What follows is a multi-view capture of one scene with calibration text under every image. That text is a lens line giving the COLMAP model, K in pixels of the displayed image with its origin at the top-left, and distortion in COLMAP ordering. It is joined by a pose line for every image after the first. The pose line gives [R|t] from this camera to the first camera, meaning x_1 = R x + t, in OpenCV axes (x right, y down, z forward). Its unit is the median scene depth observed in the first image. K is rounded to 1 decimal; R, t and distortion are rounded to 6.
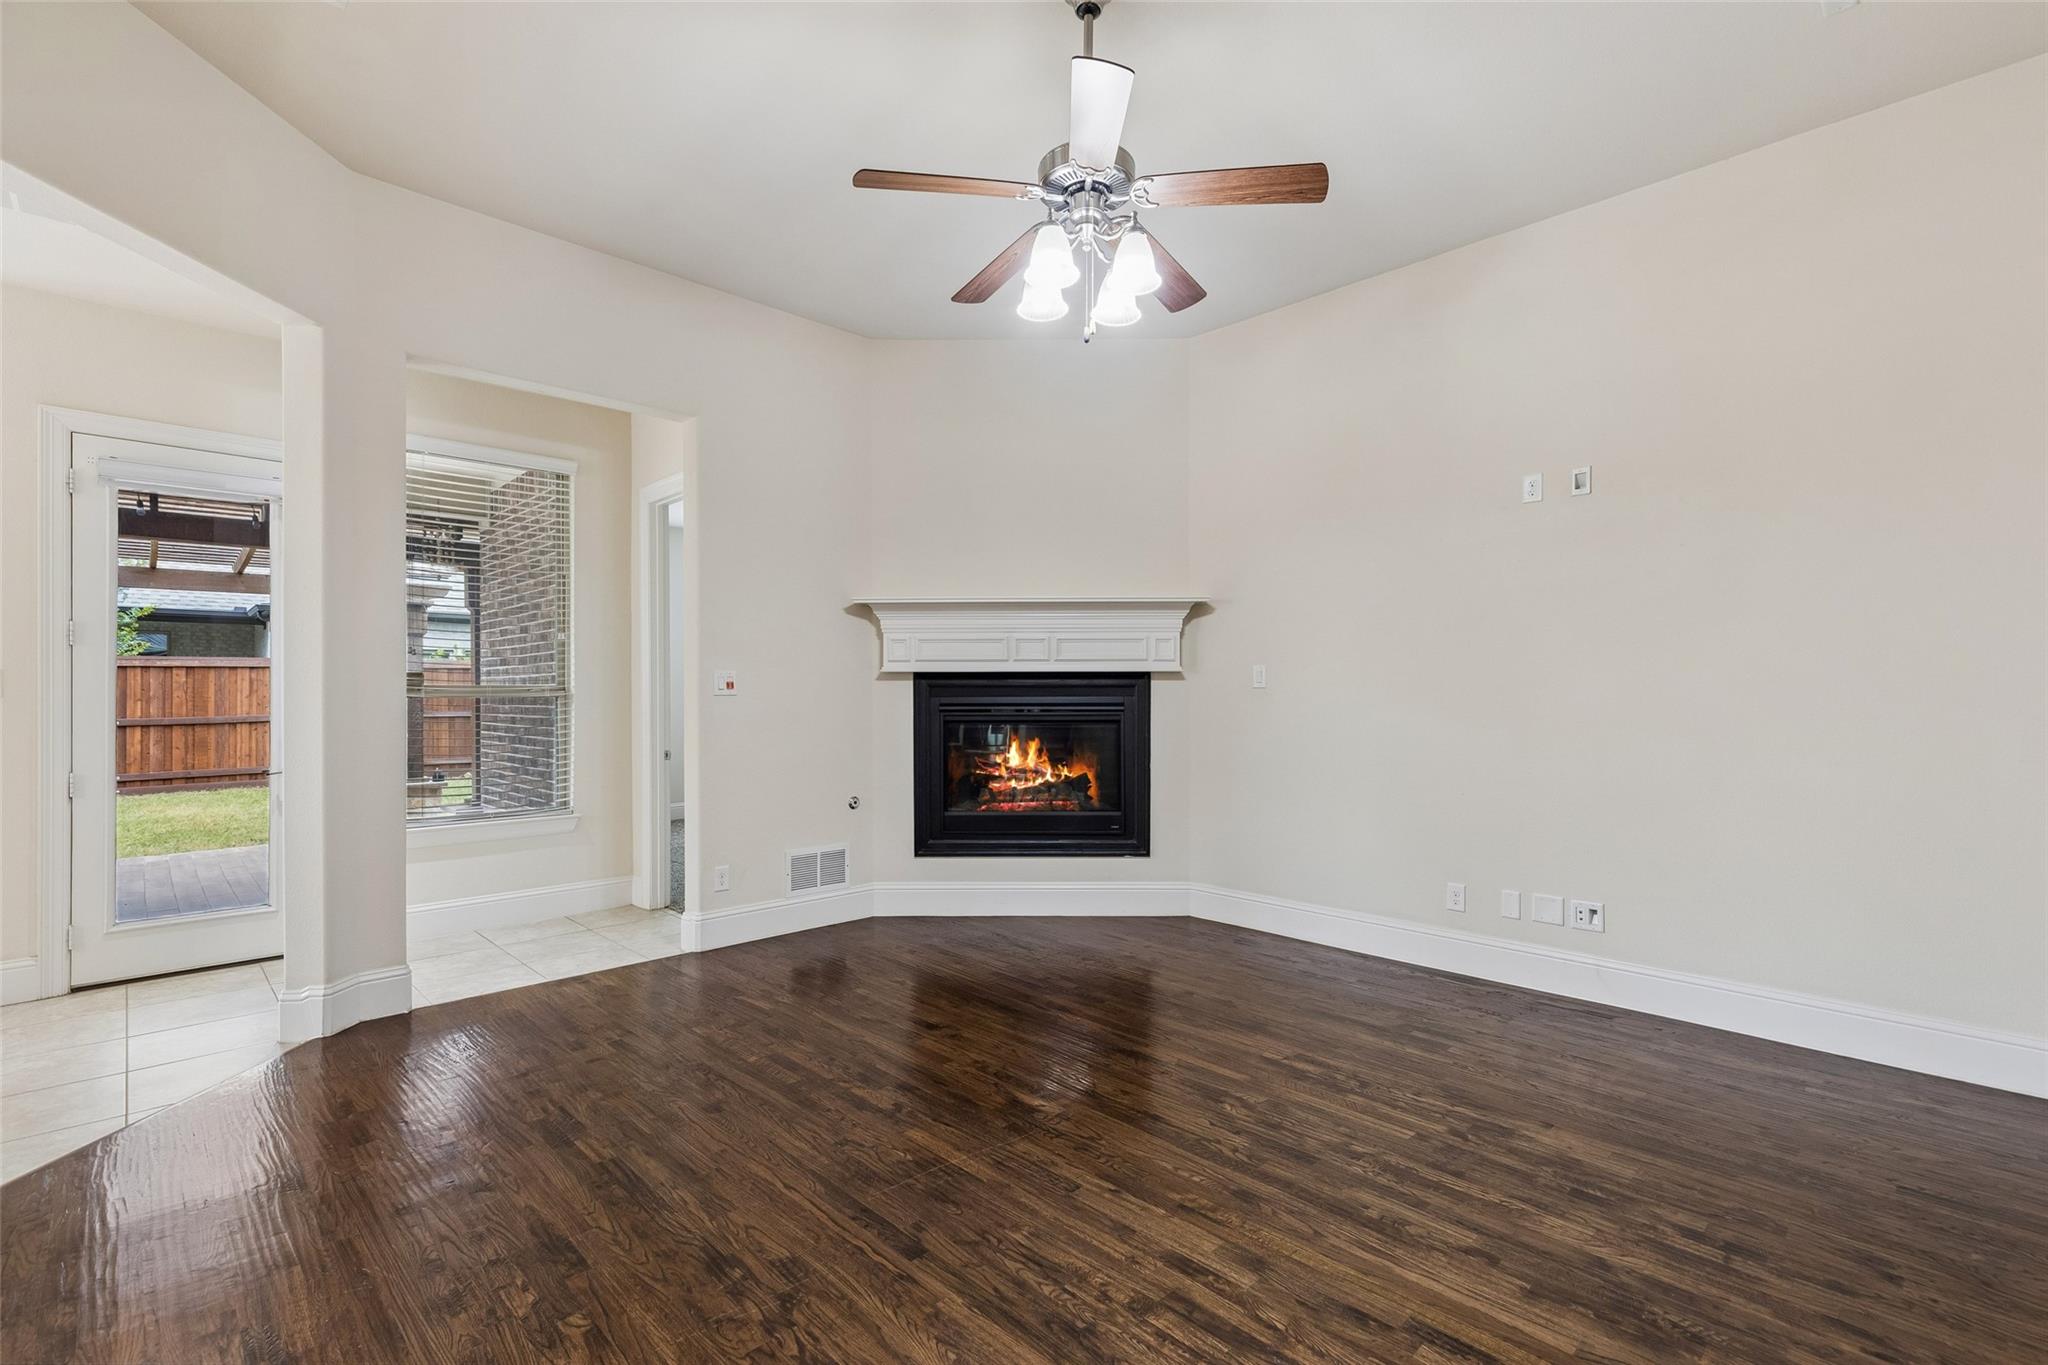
lens RADIAL K [[927.9, 0, 1032.5], [0, 927.9, 684.8], [0, 0, 1]] dist [0.005328, 0.000788]
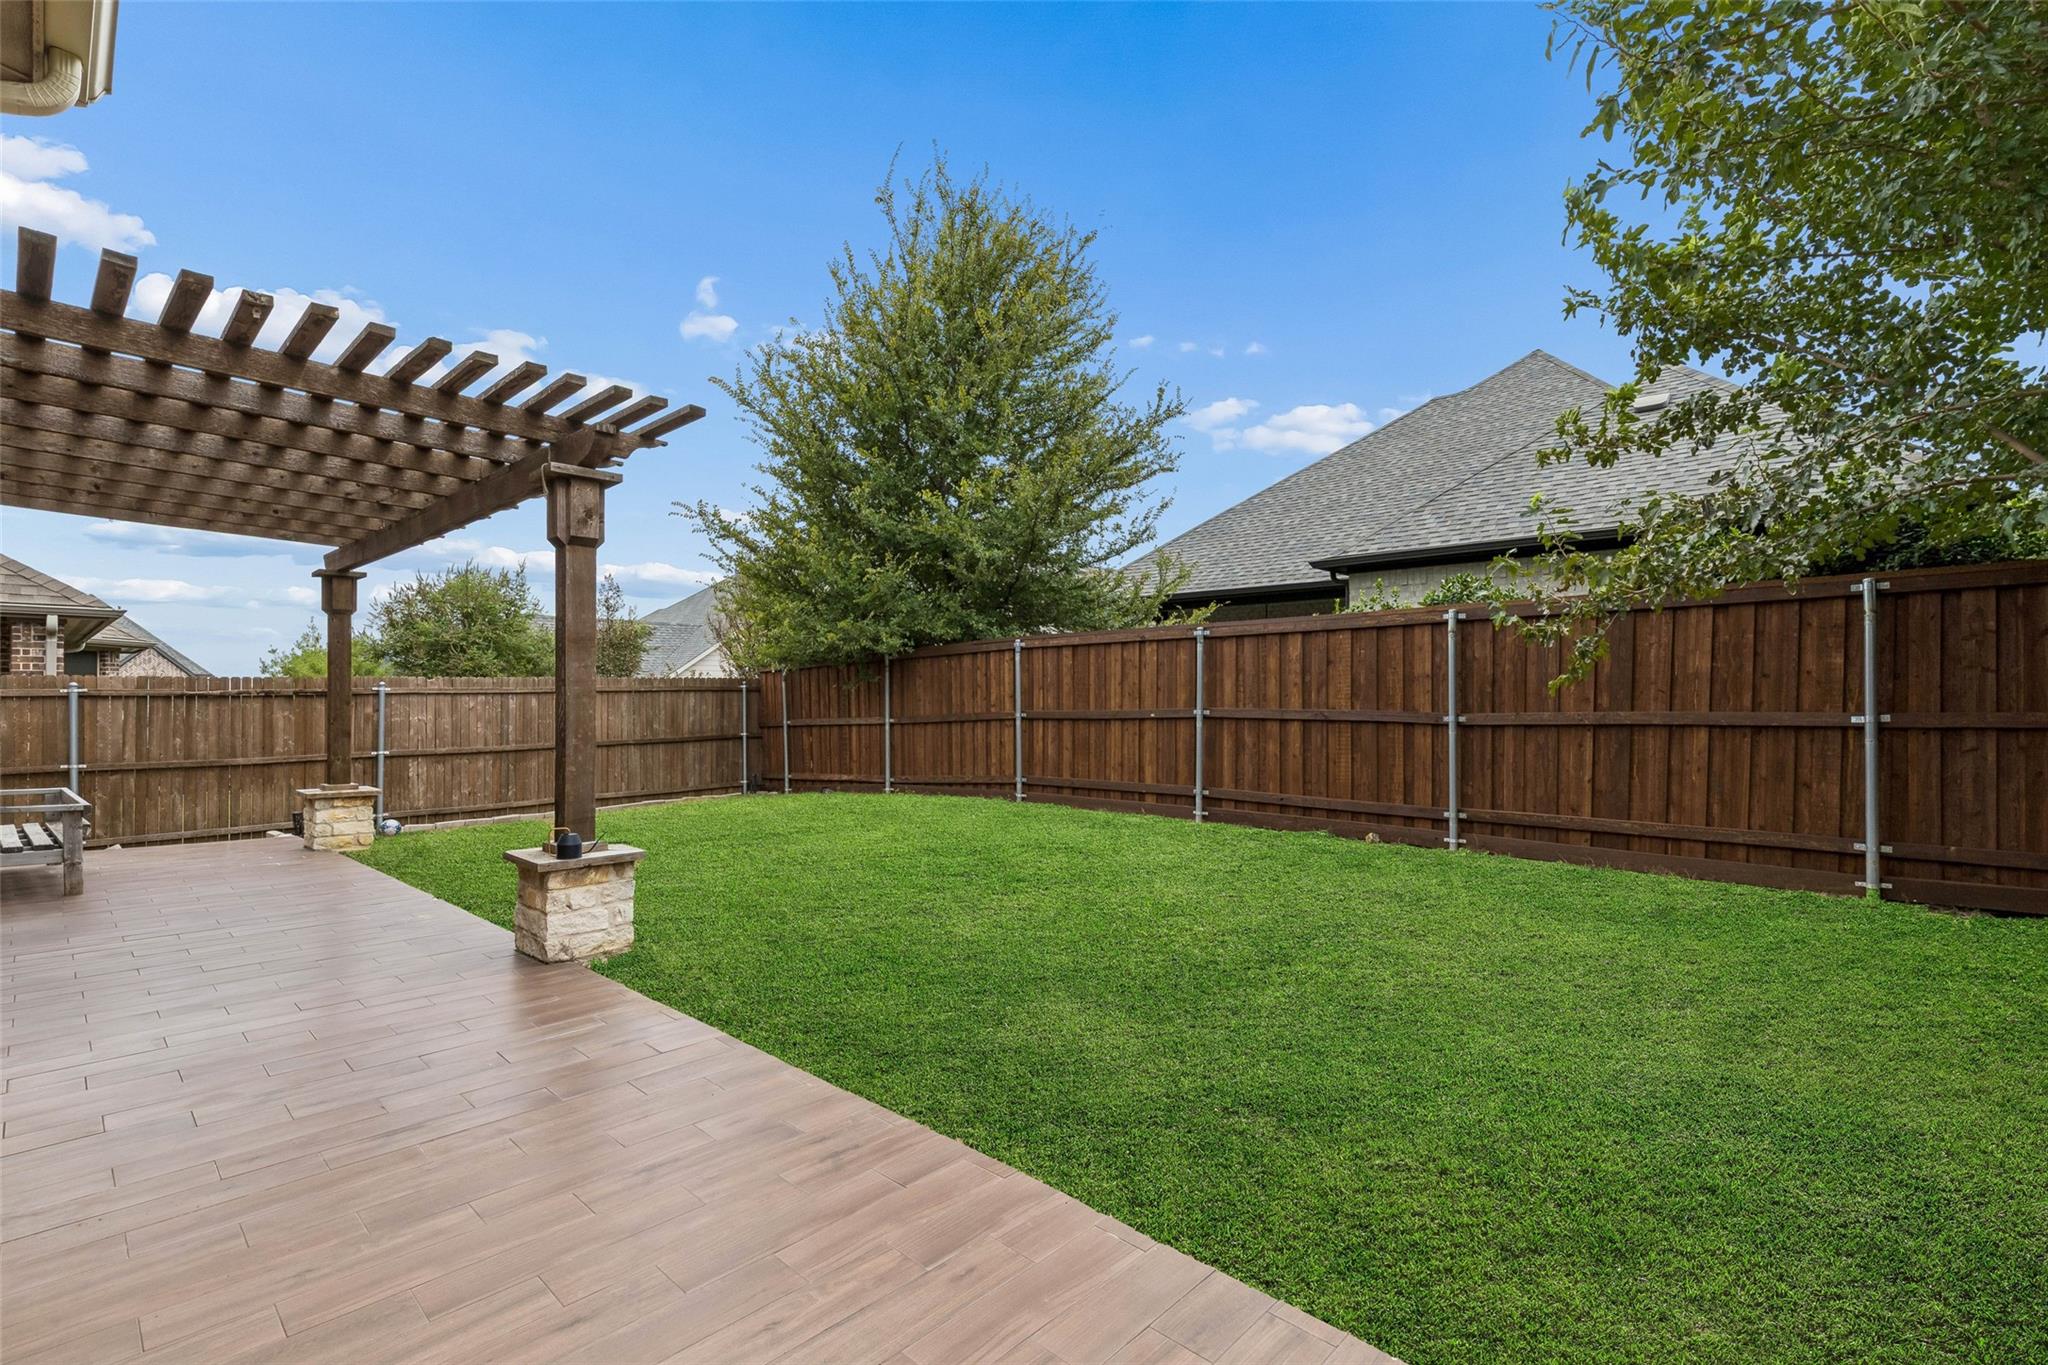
lens RADIAL K [[927.9, 0, 1028.1], [0, 927.9, 691.1], [0, 0, 1]] dist [0.005328, 0.000788]
pose [[0.030517, -0.009984, -0.999484, -0.132636], [-0.004833, 0.999937, -0.010136, 0.027322], [0.999523, 0.005140, 0.030467, 0.941316]]
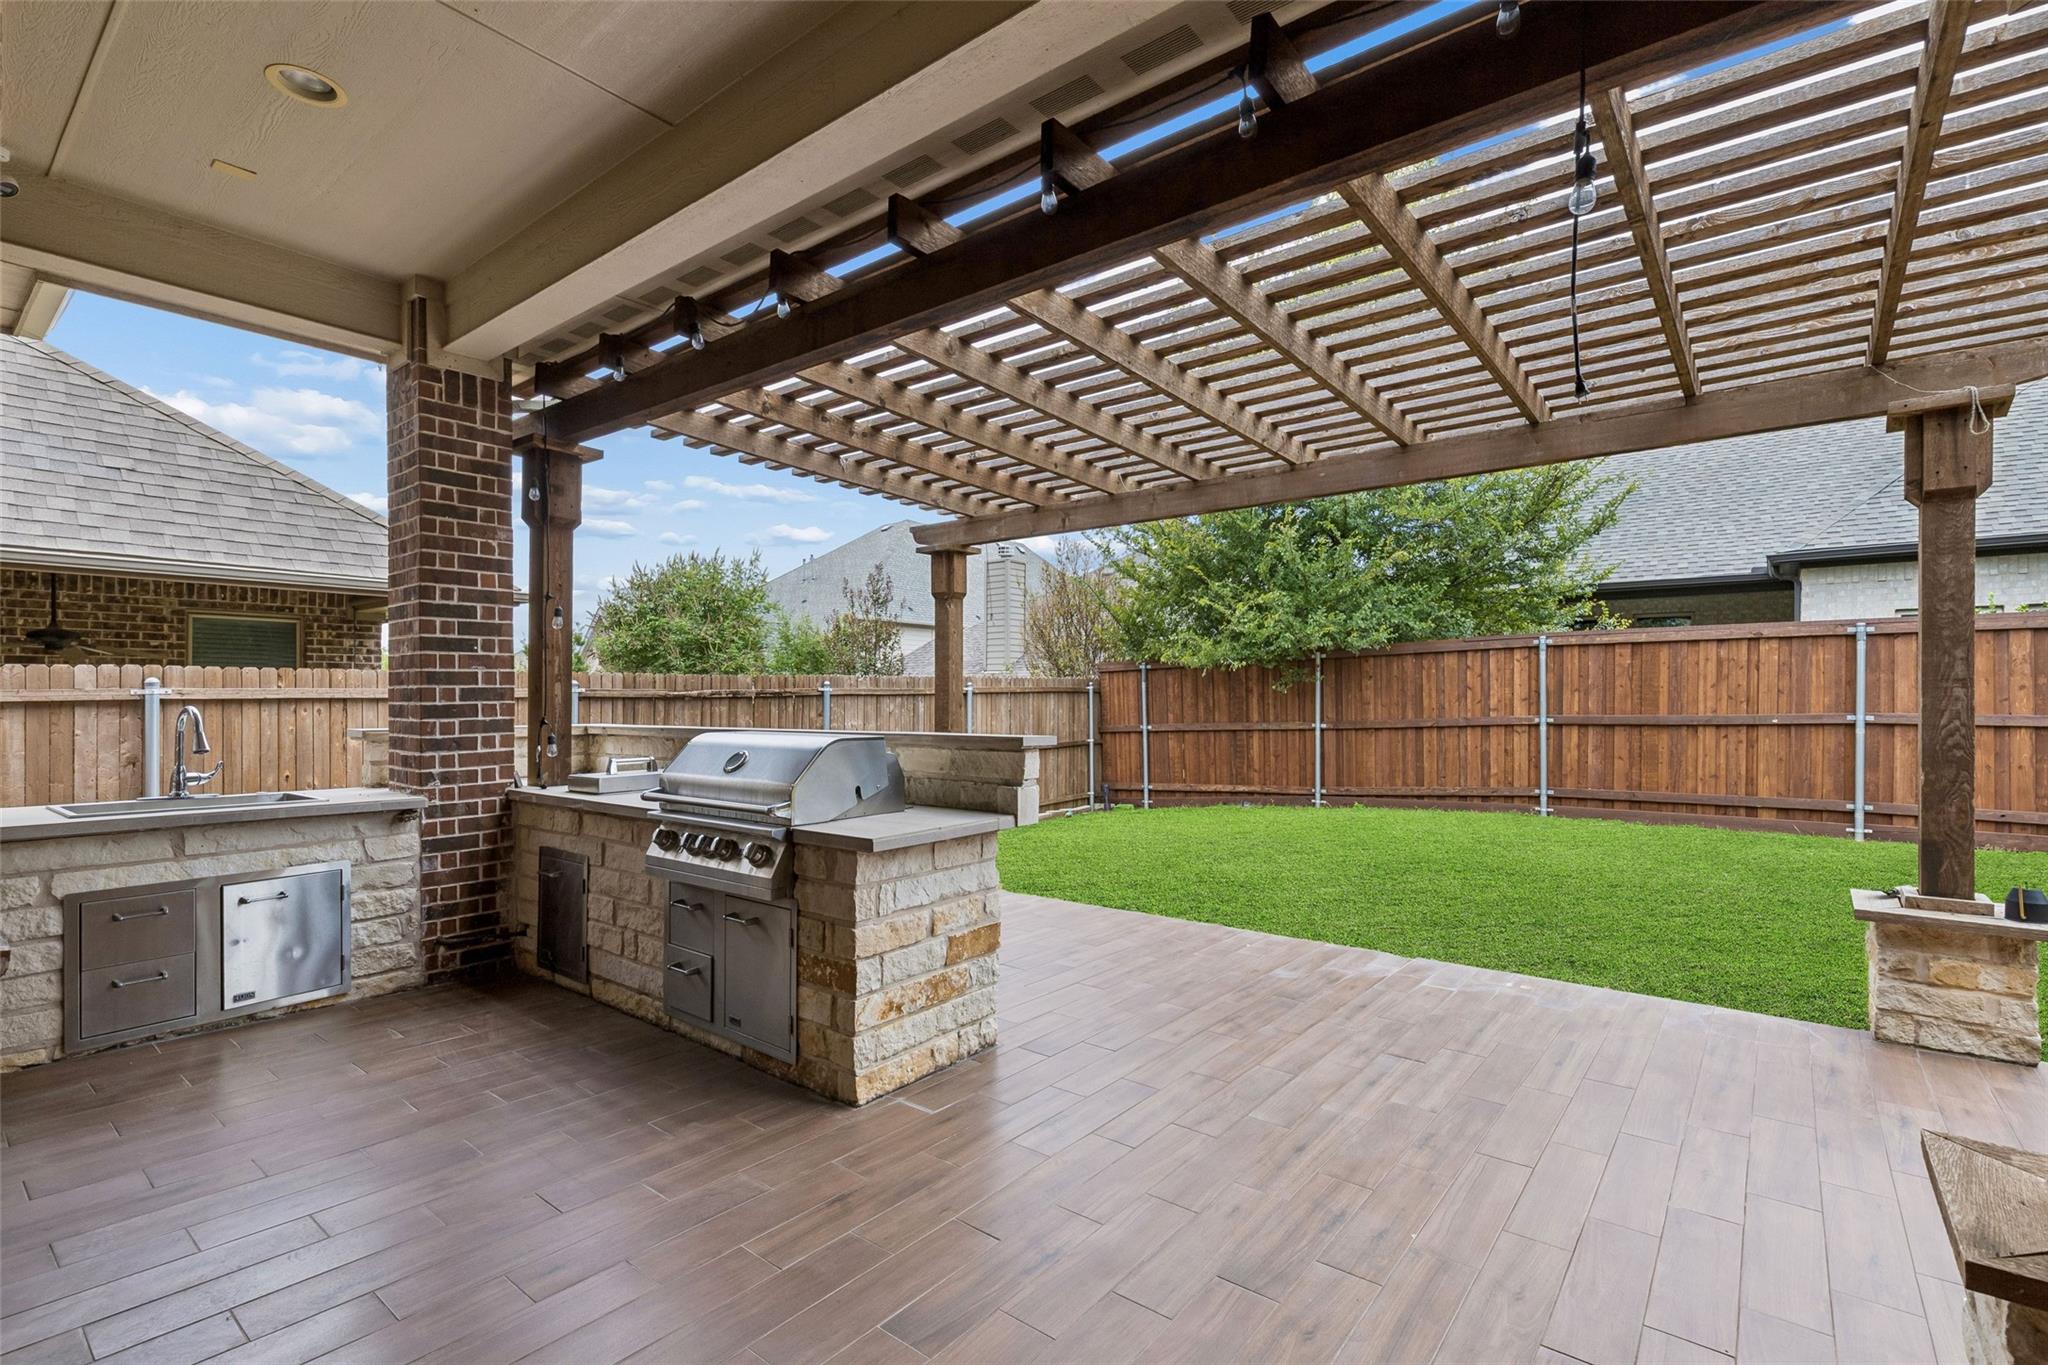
lens RADIAL K [[927.9, 0, 1030.0], [0, 927.9, 701.4], [0, 0, 1]] dist [0.005328, 0.000788]
pose [[0.095688, -0.003019, -0.995407, -0.254353], [-0.007136, 0.999968, -0.003719, 0.030635], [0.995386, 0.007459, 0.095663, 0.483727]]
